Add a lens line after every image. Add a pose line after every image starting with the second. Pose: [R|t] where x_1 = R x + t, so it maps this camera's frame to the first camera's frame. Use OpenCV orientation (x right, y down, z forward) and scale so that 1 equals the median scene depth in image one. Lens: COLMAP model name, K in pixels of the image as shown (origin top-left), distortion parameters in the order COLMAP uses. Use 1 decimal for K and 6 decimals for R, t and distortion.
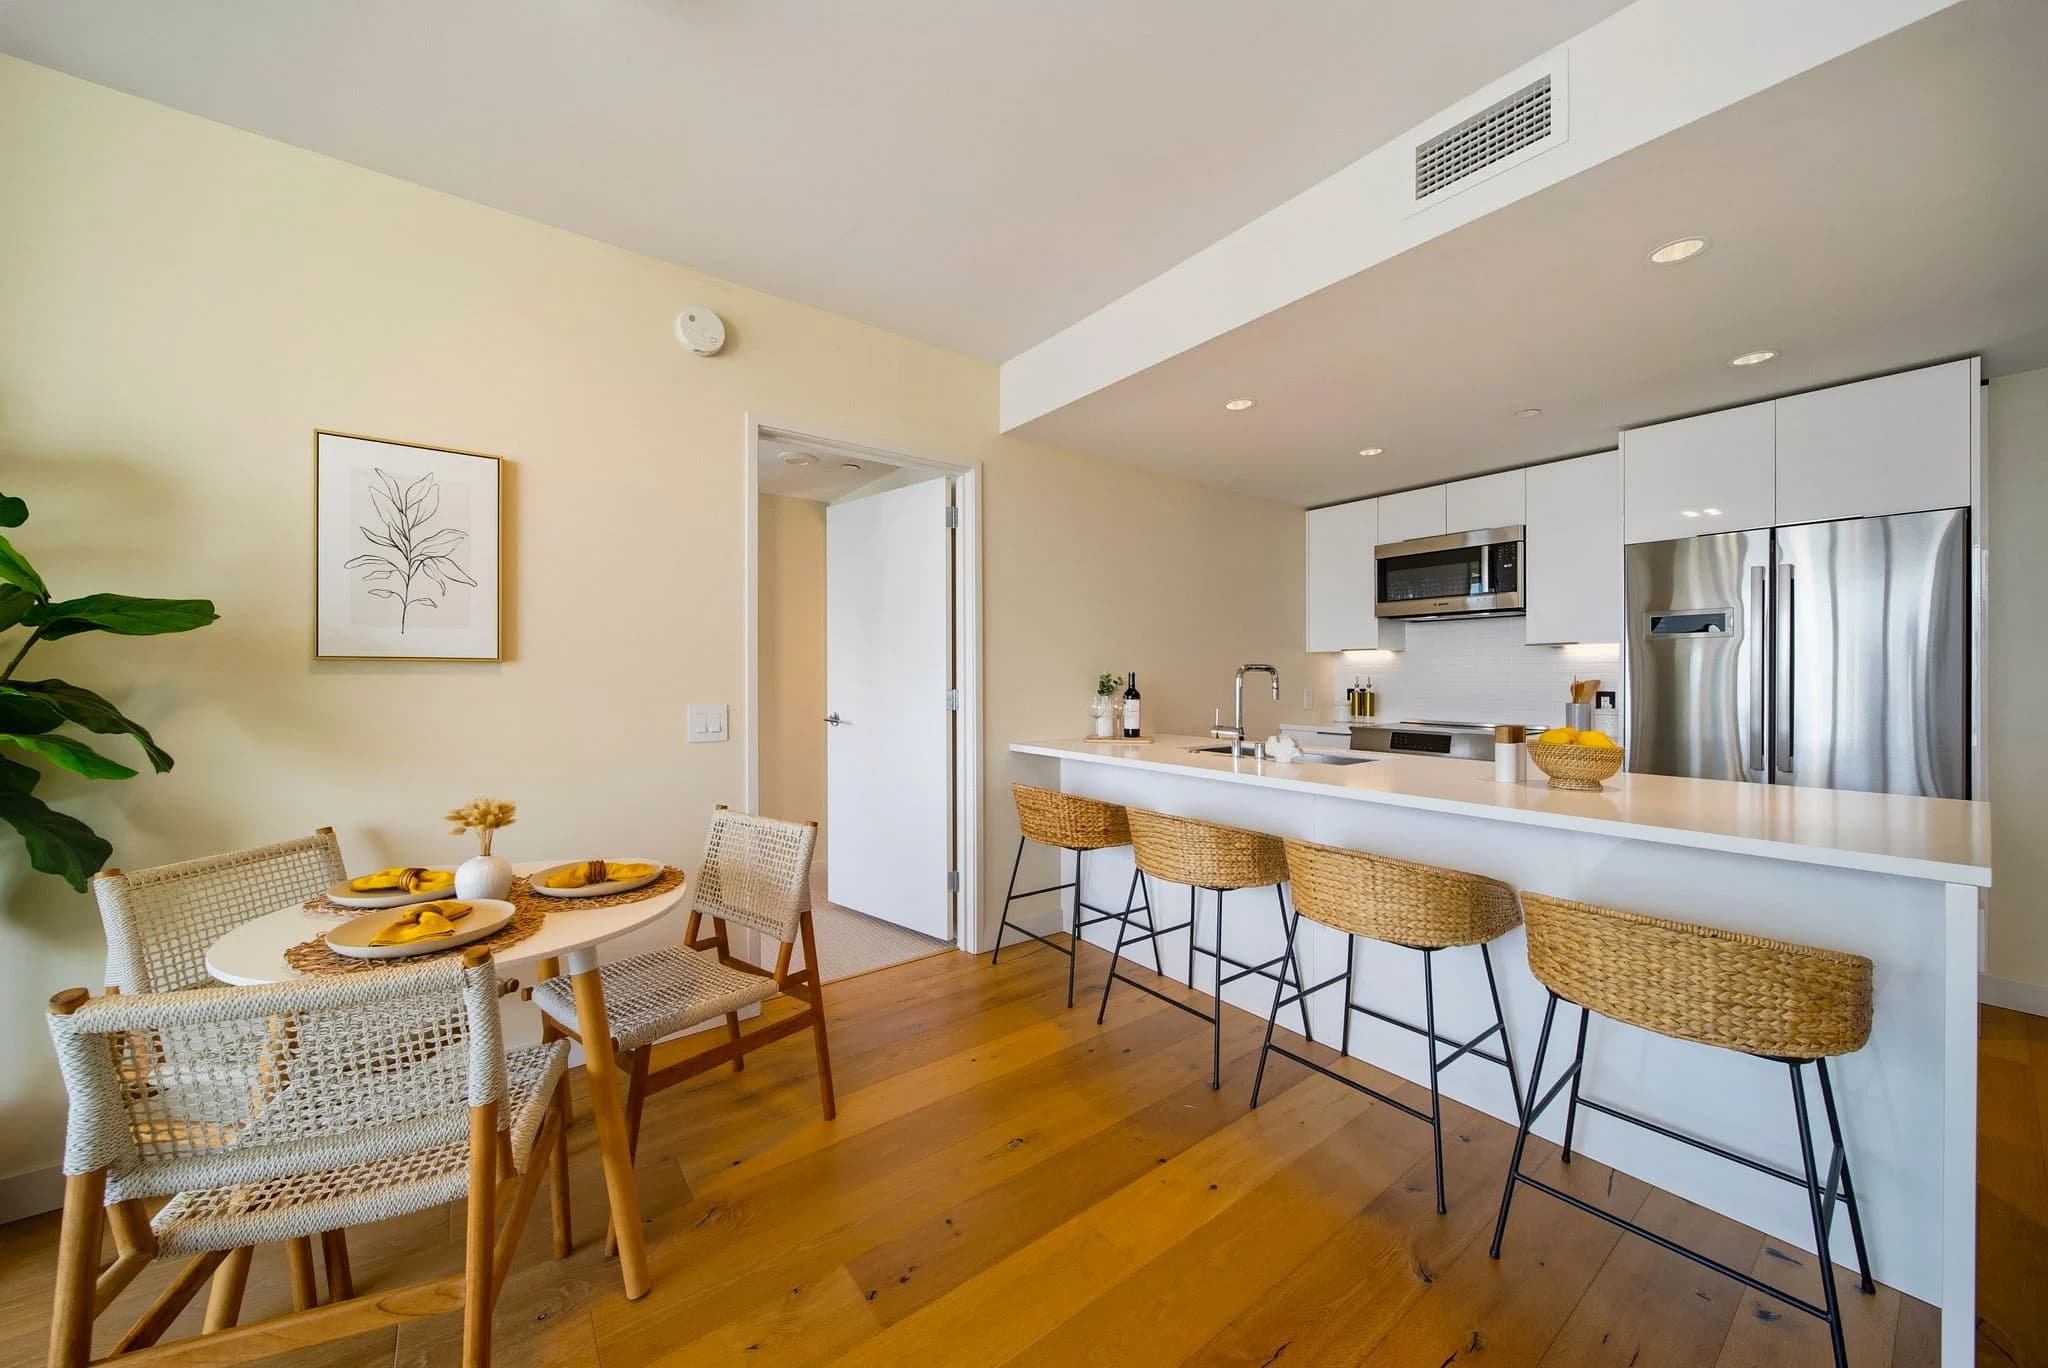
lens RADIAL K [[736.1, 0, 1012.3], [0, 736.1, 691.3], [0, 0, 1]] dist [-0.004743, -0.000958]
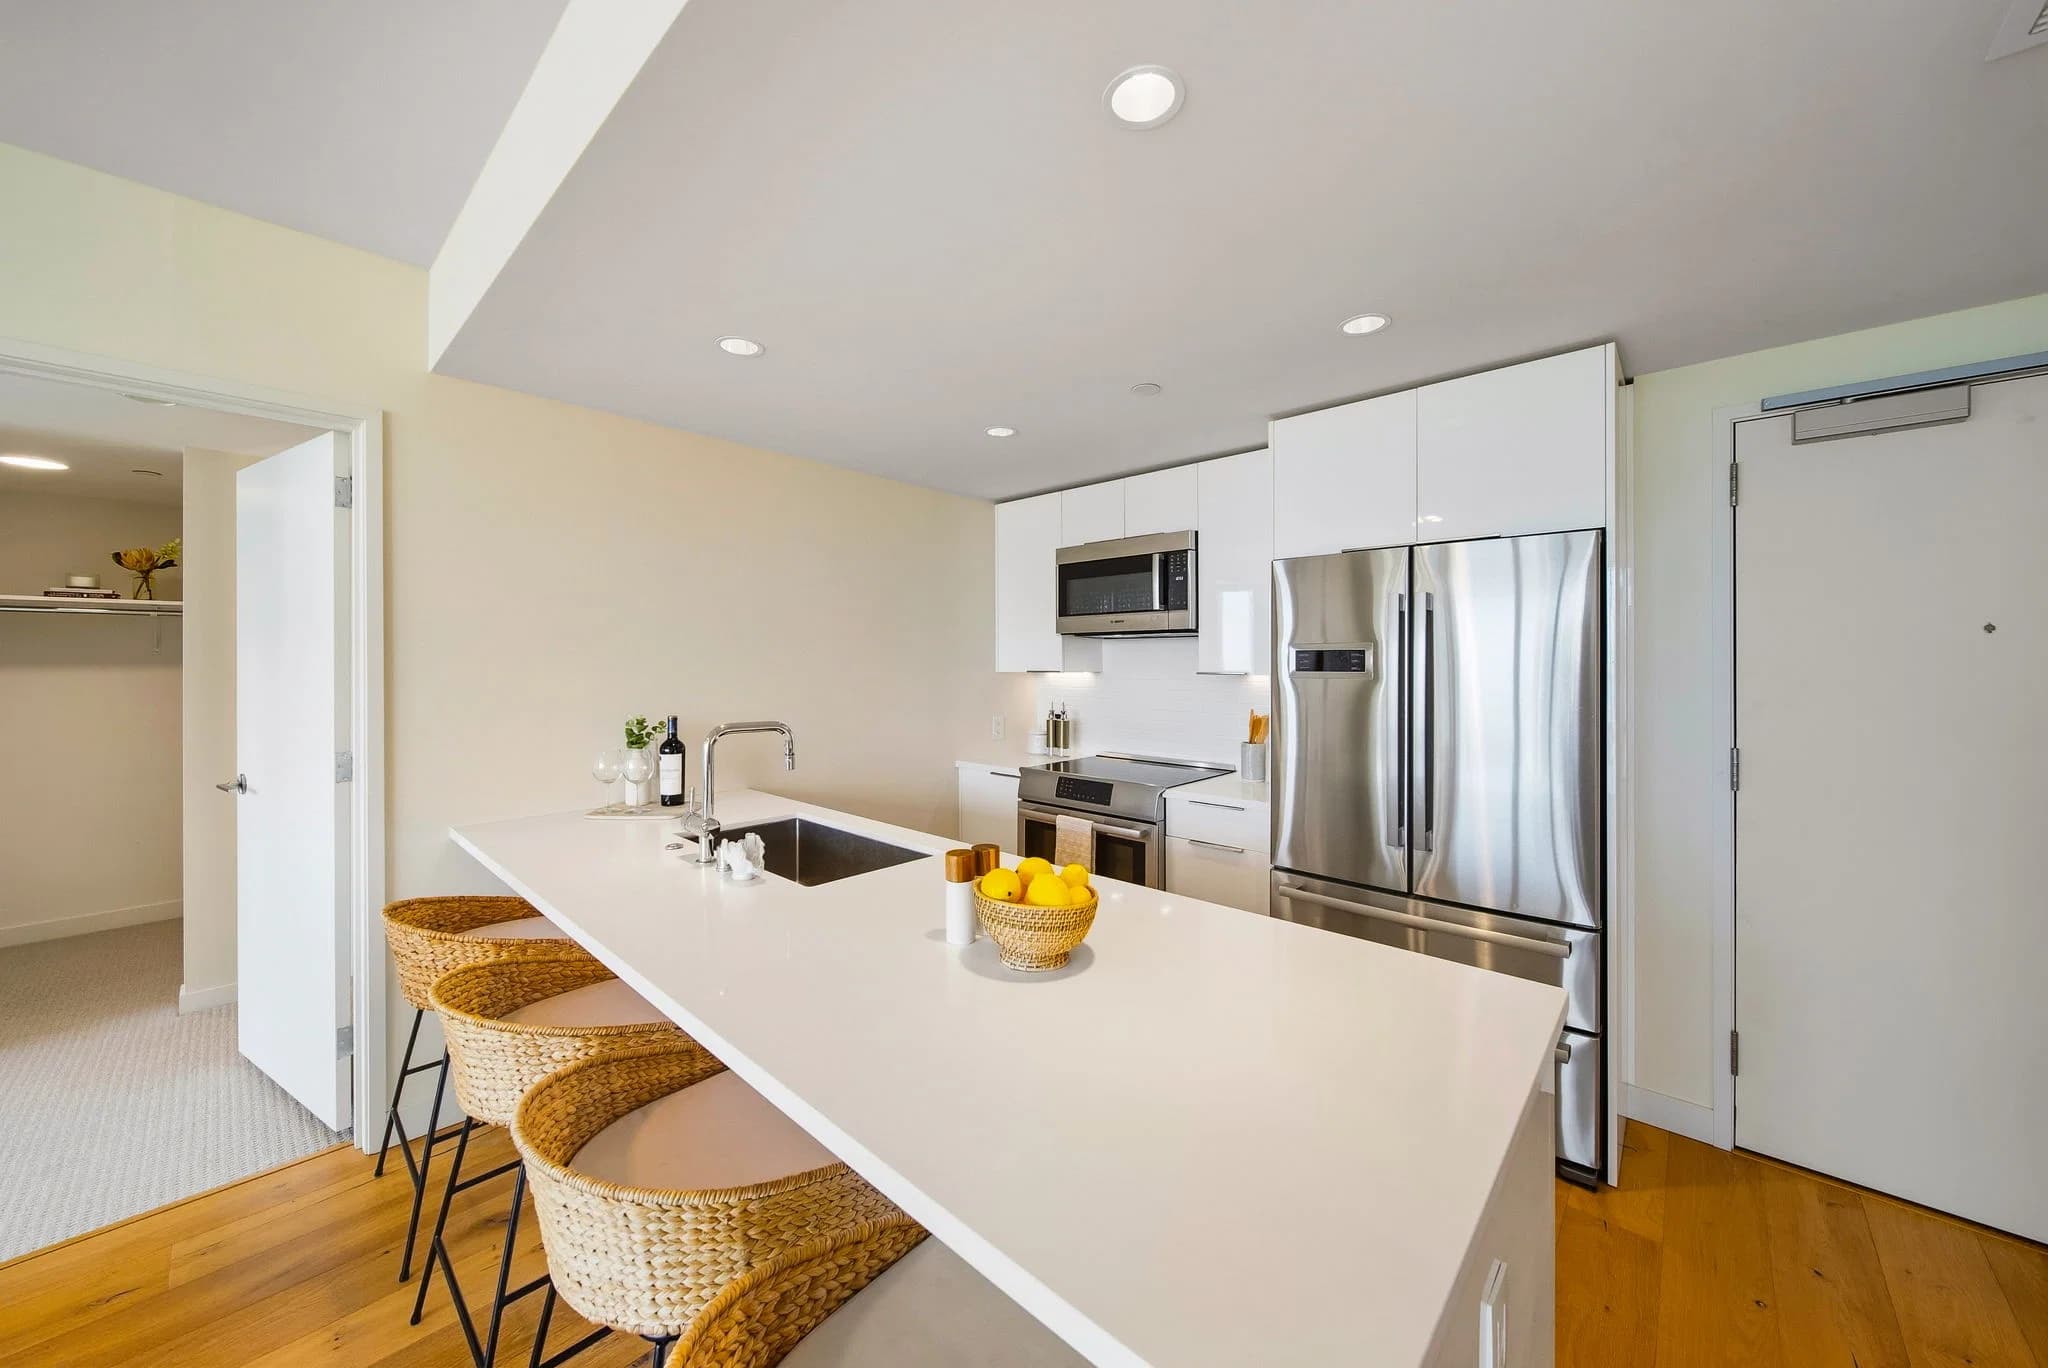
lens RADIAL K [[736.1, 0, 1023.6], [0, 736.1, 673.7], [0, 0, 1]] dist [-0.004743, -0.000958]
pose [[0.983392, -0.002696, 0.181475, 0.358754], [0.003439, 0.999987, -0.003776, -0.061611], [-0.181463, 0.004337, 0.983388, 0.213745]]
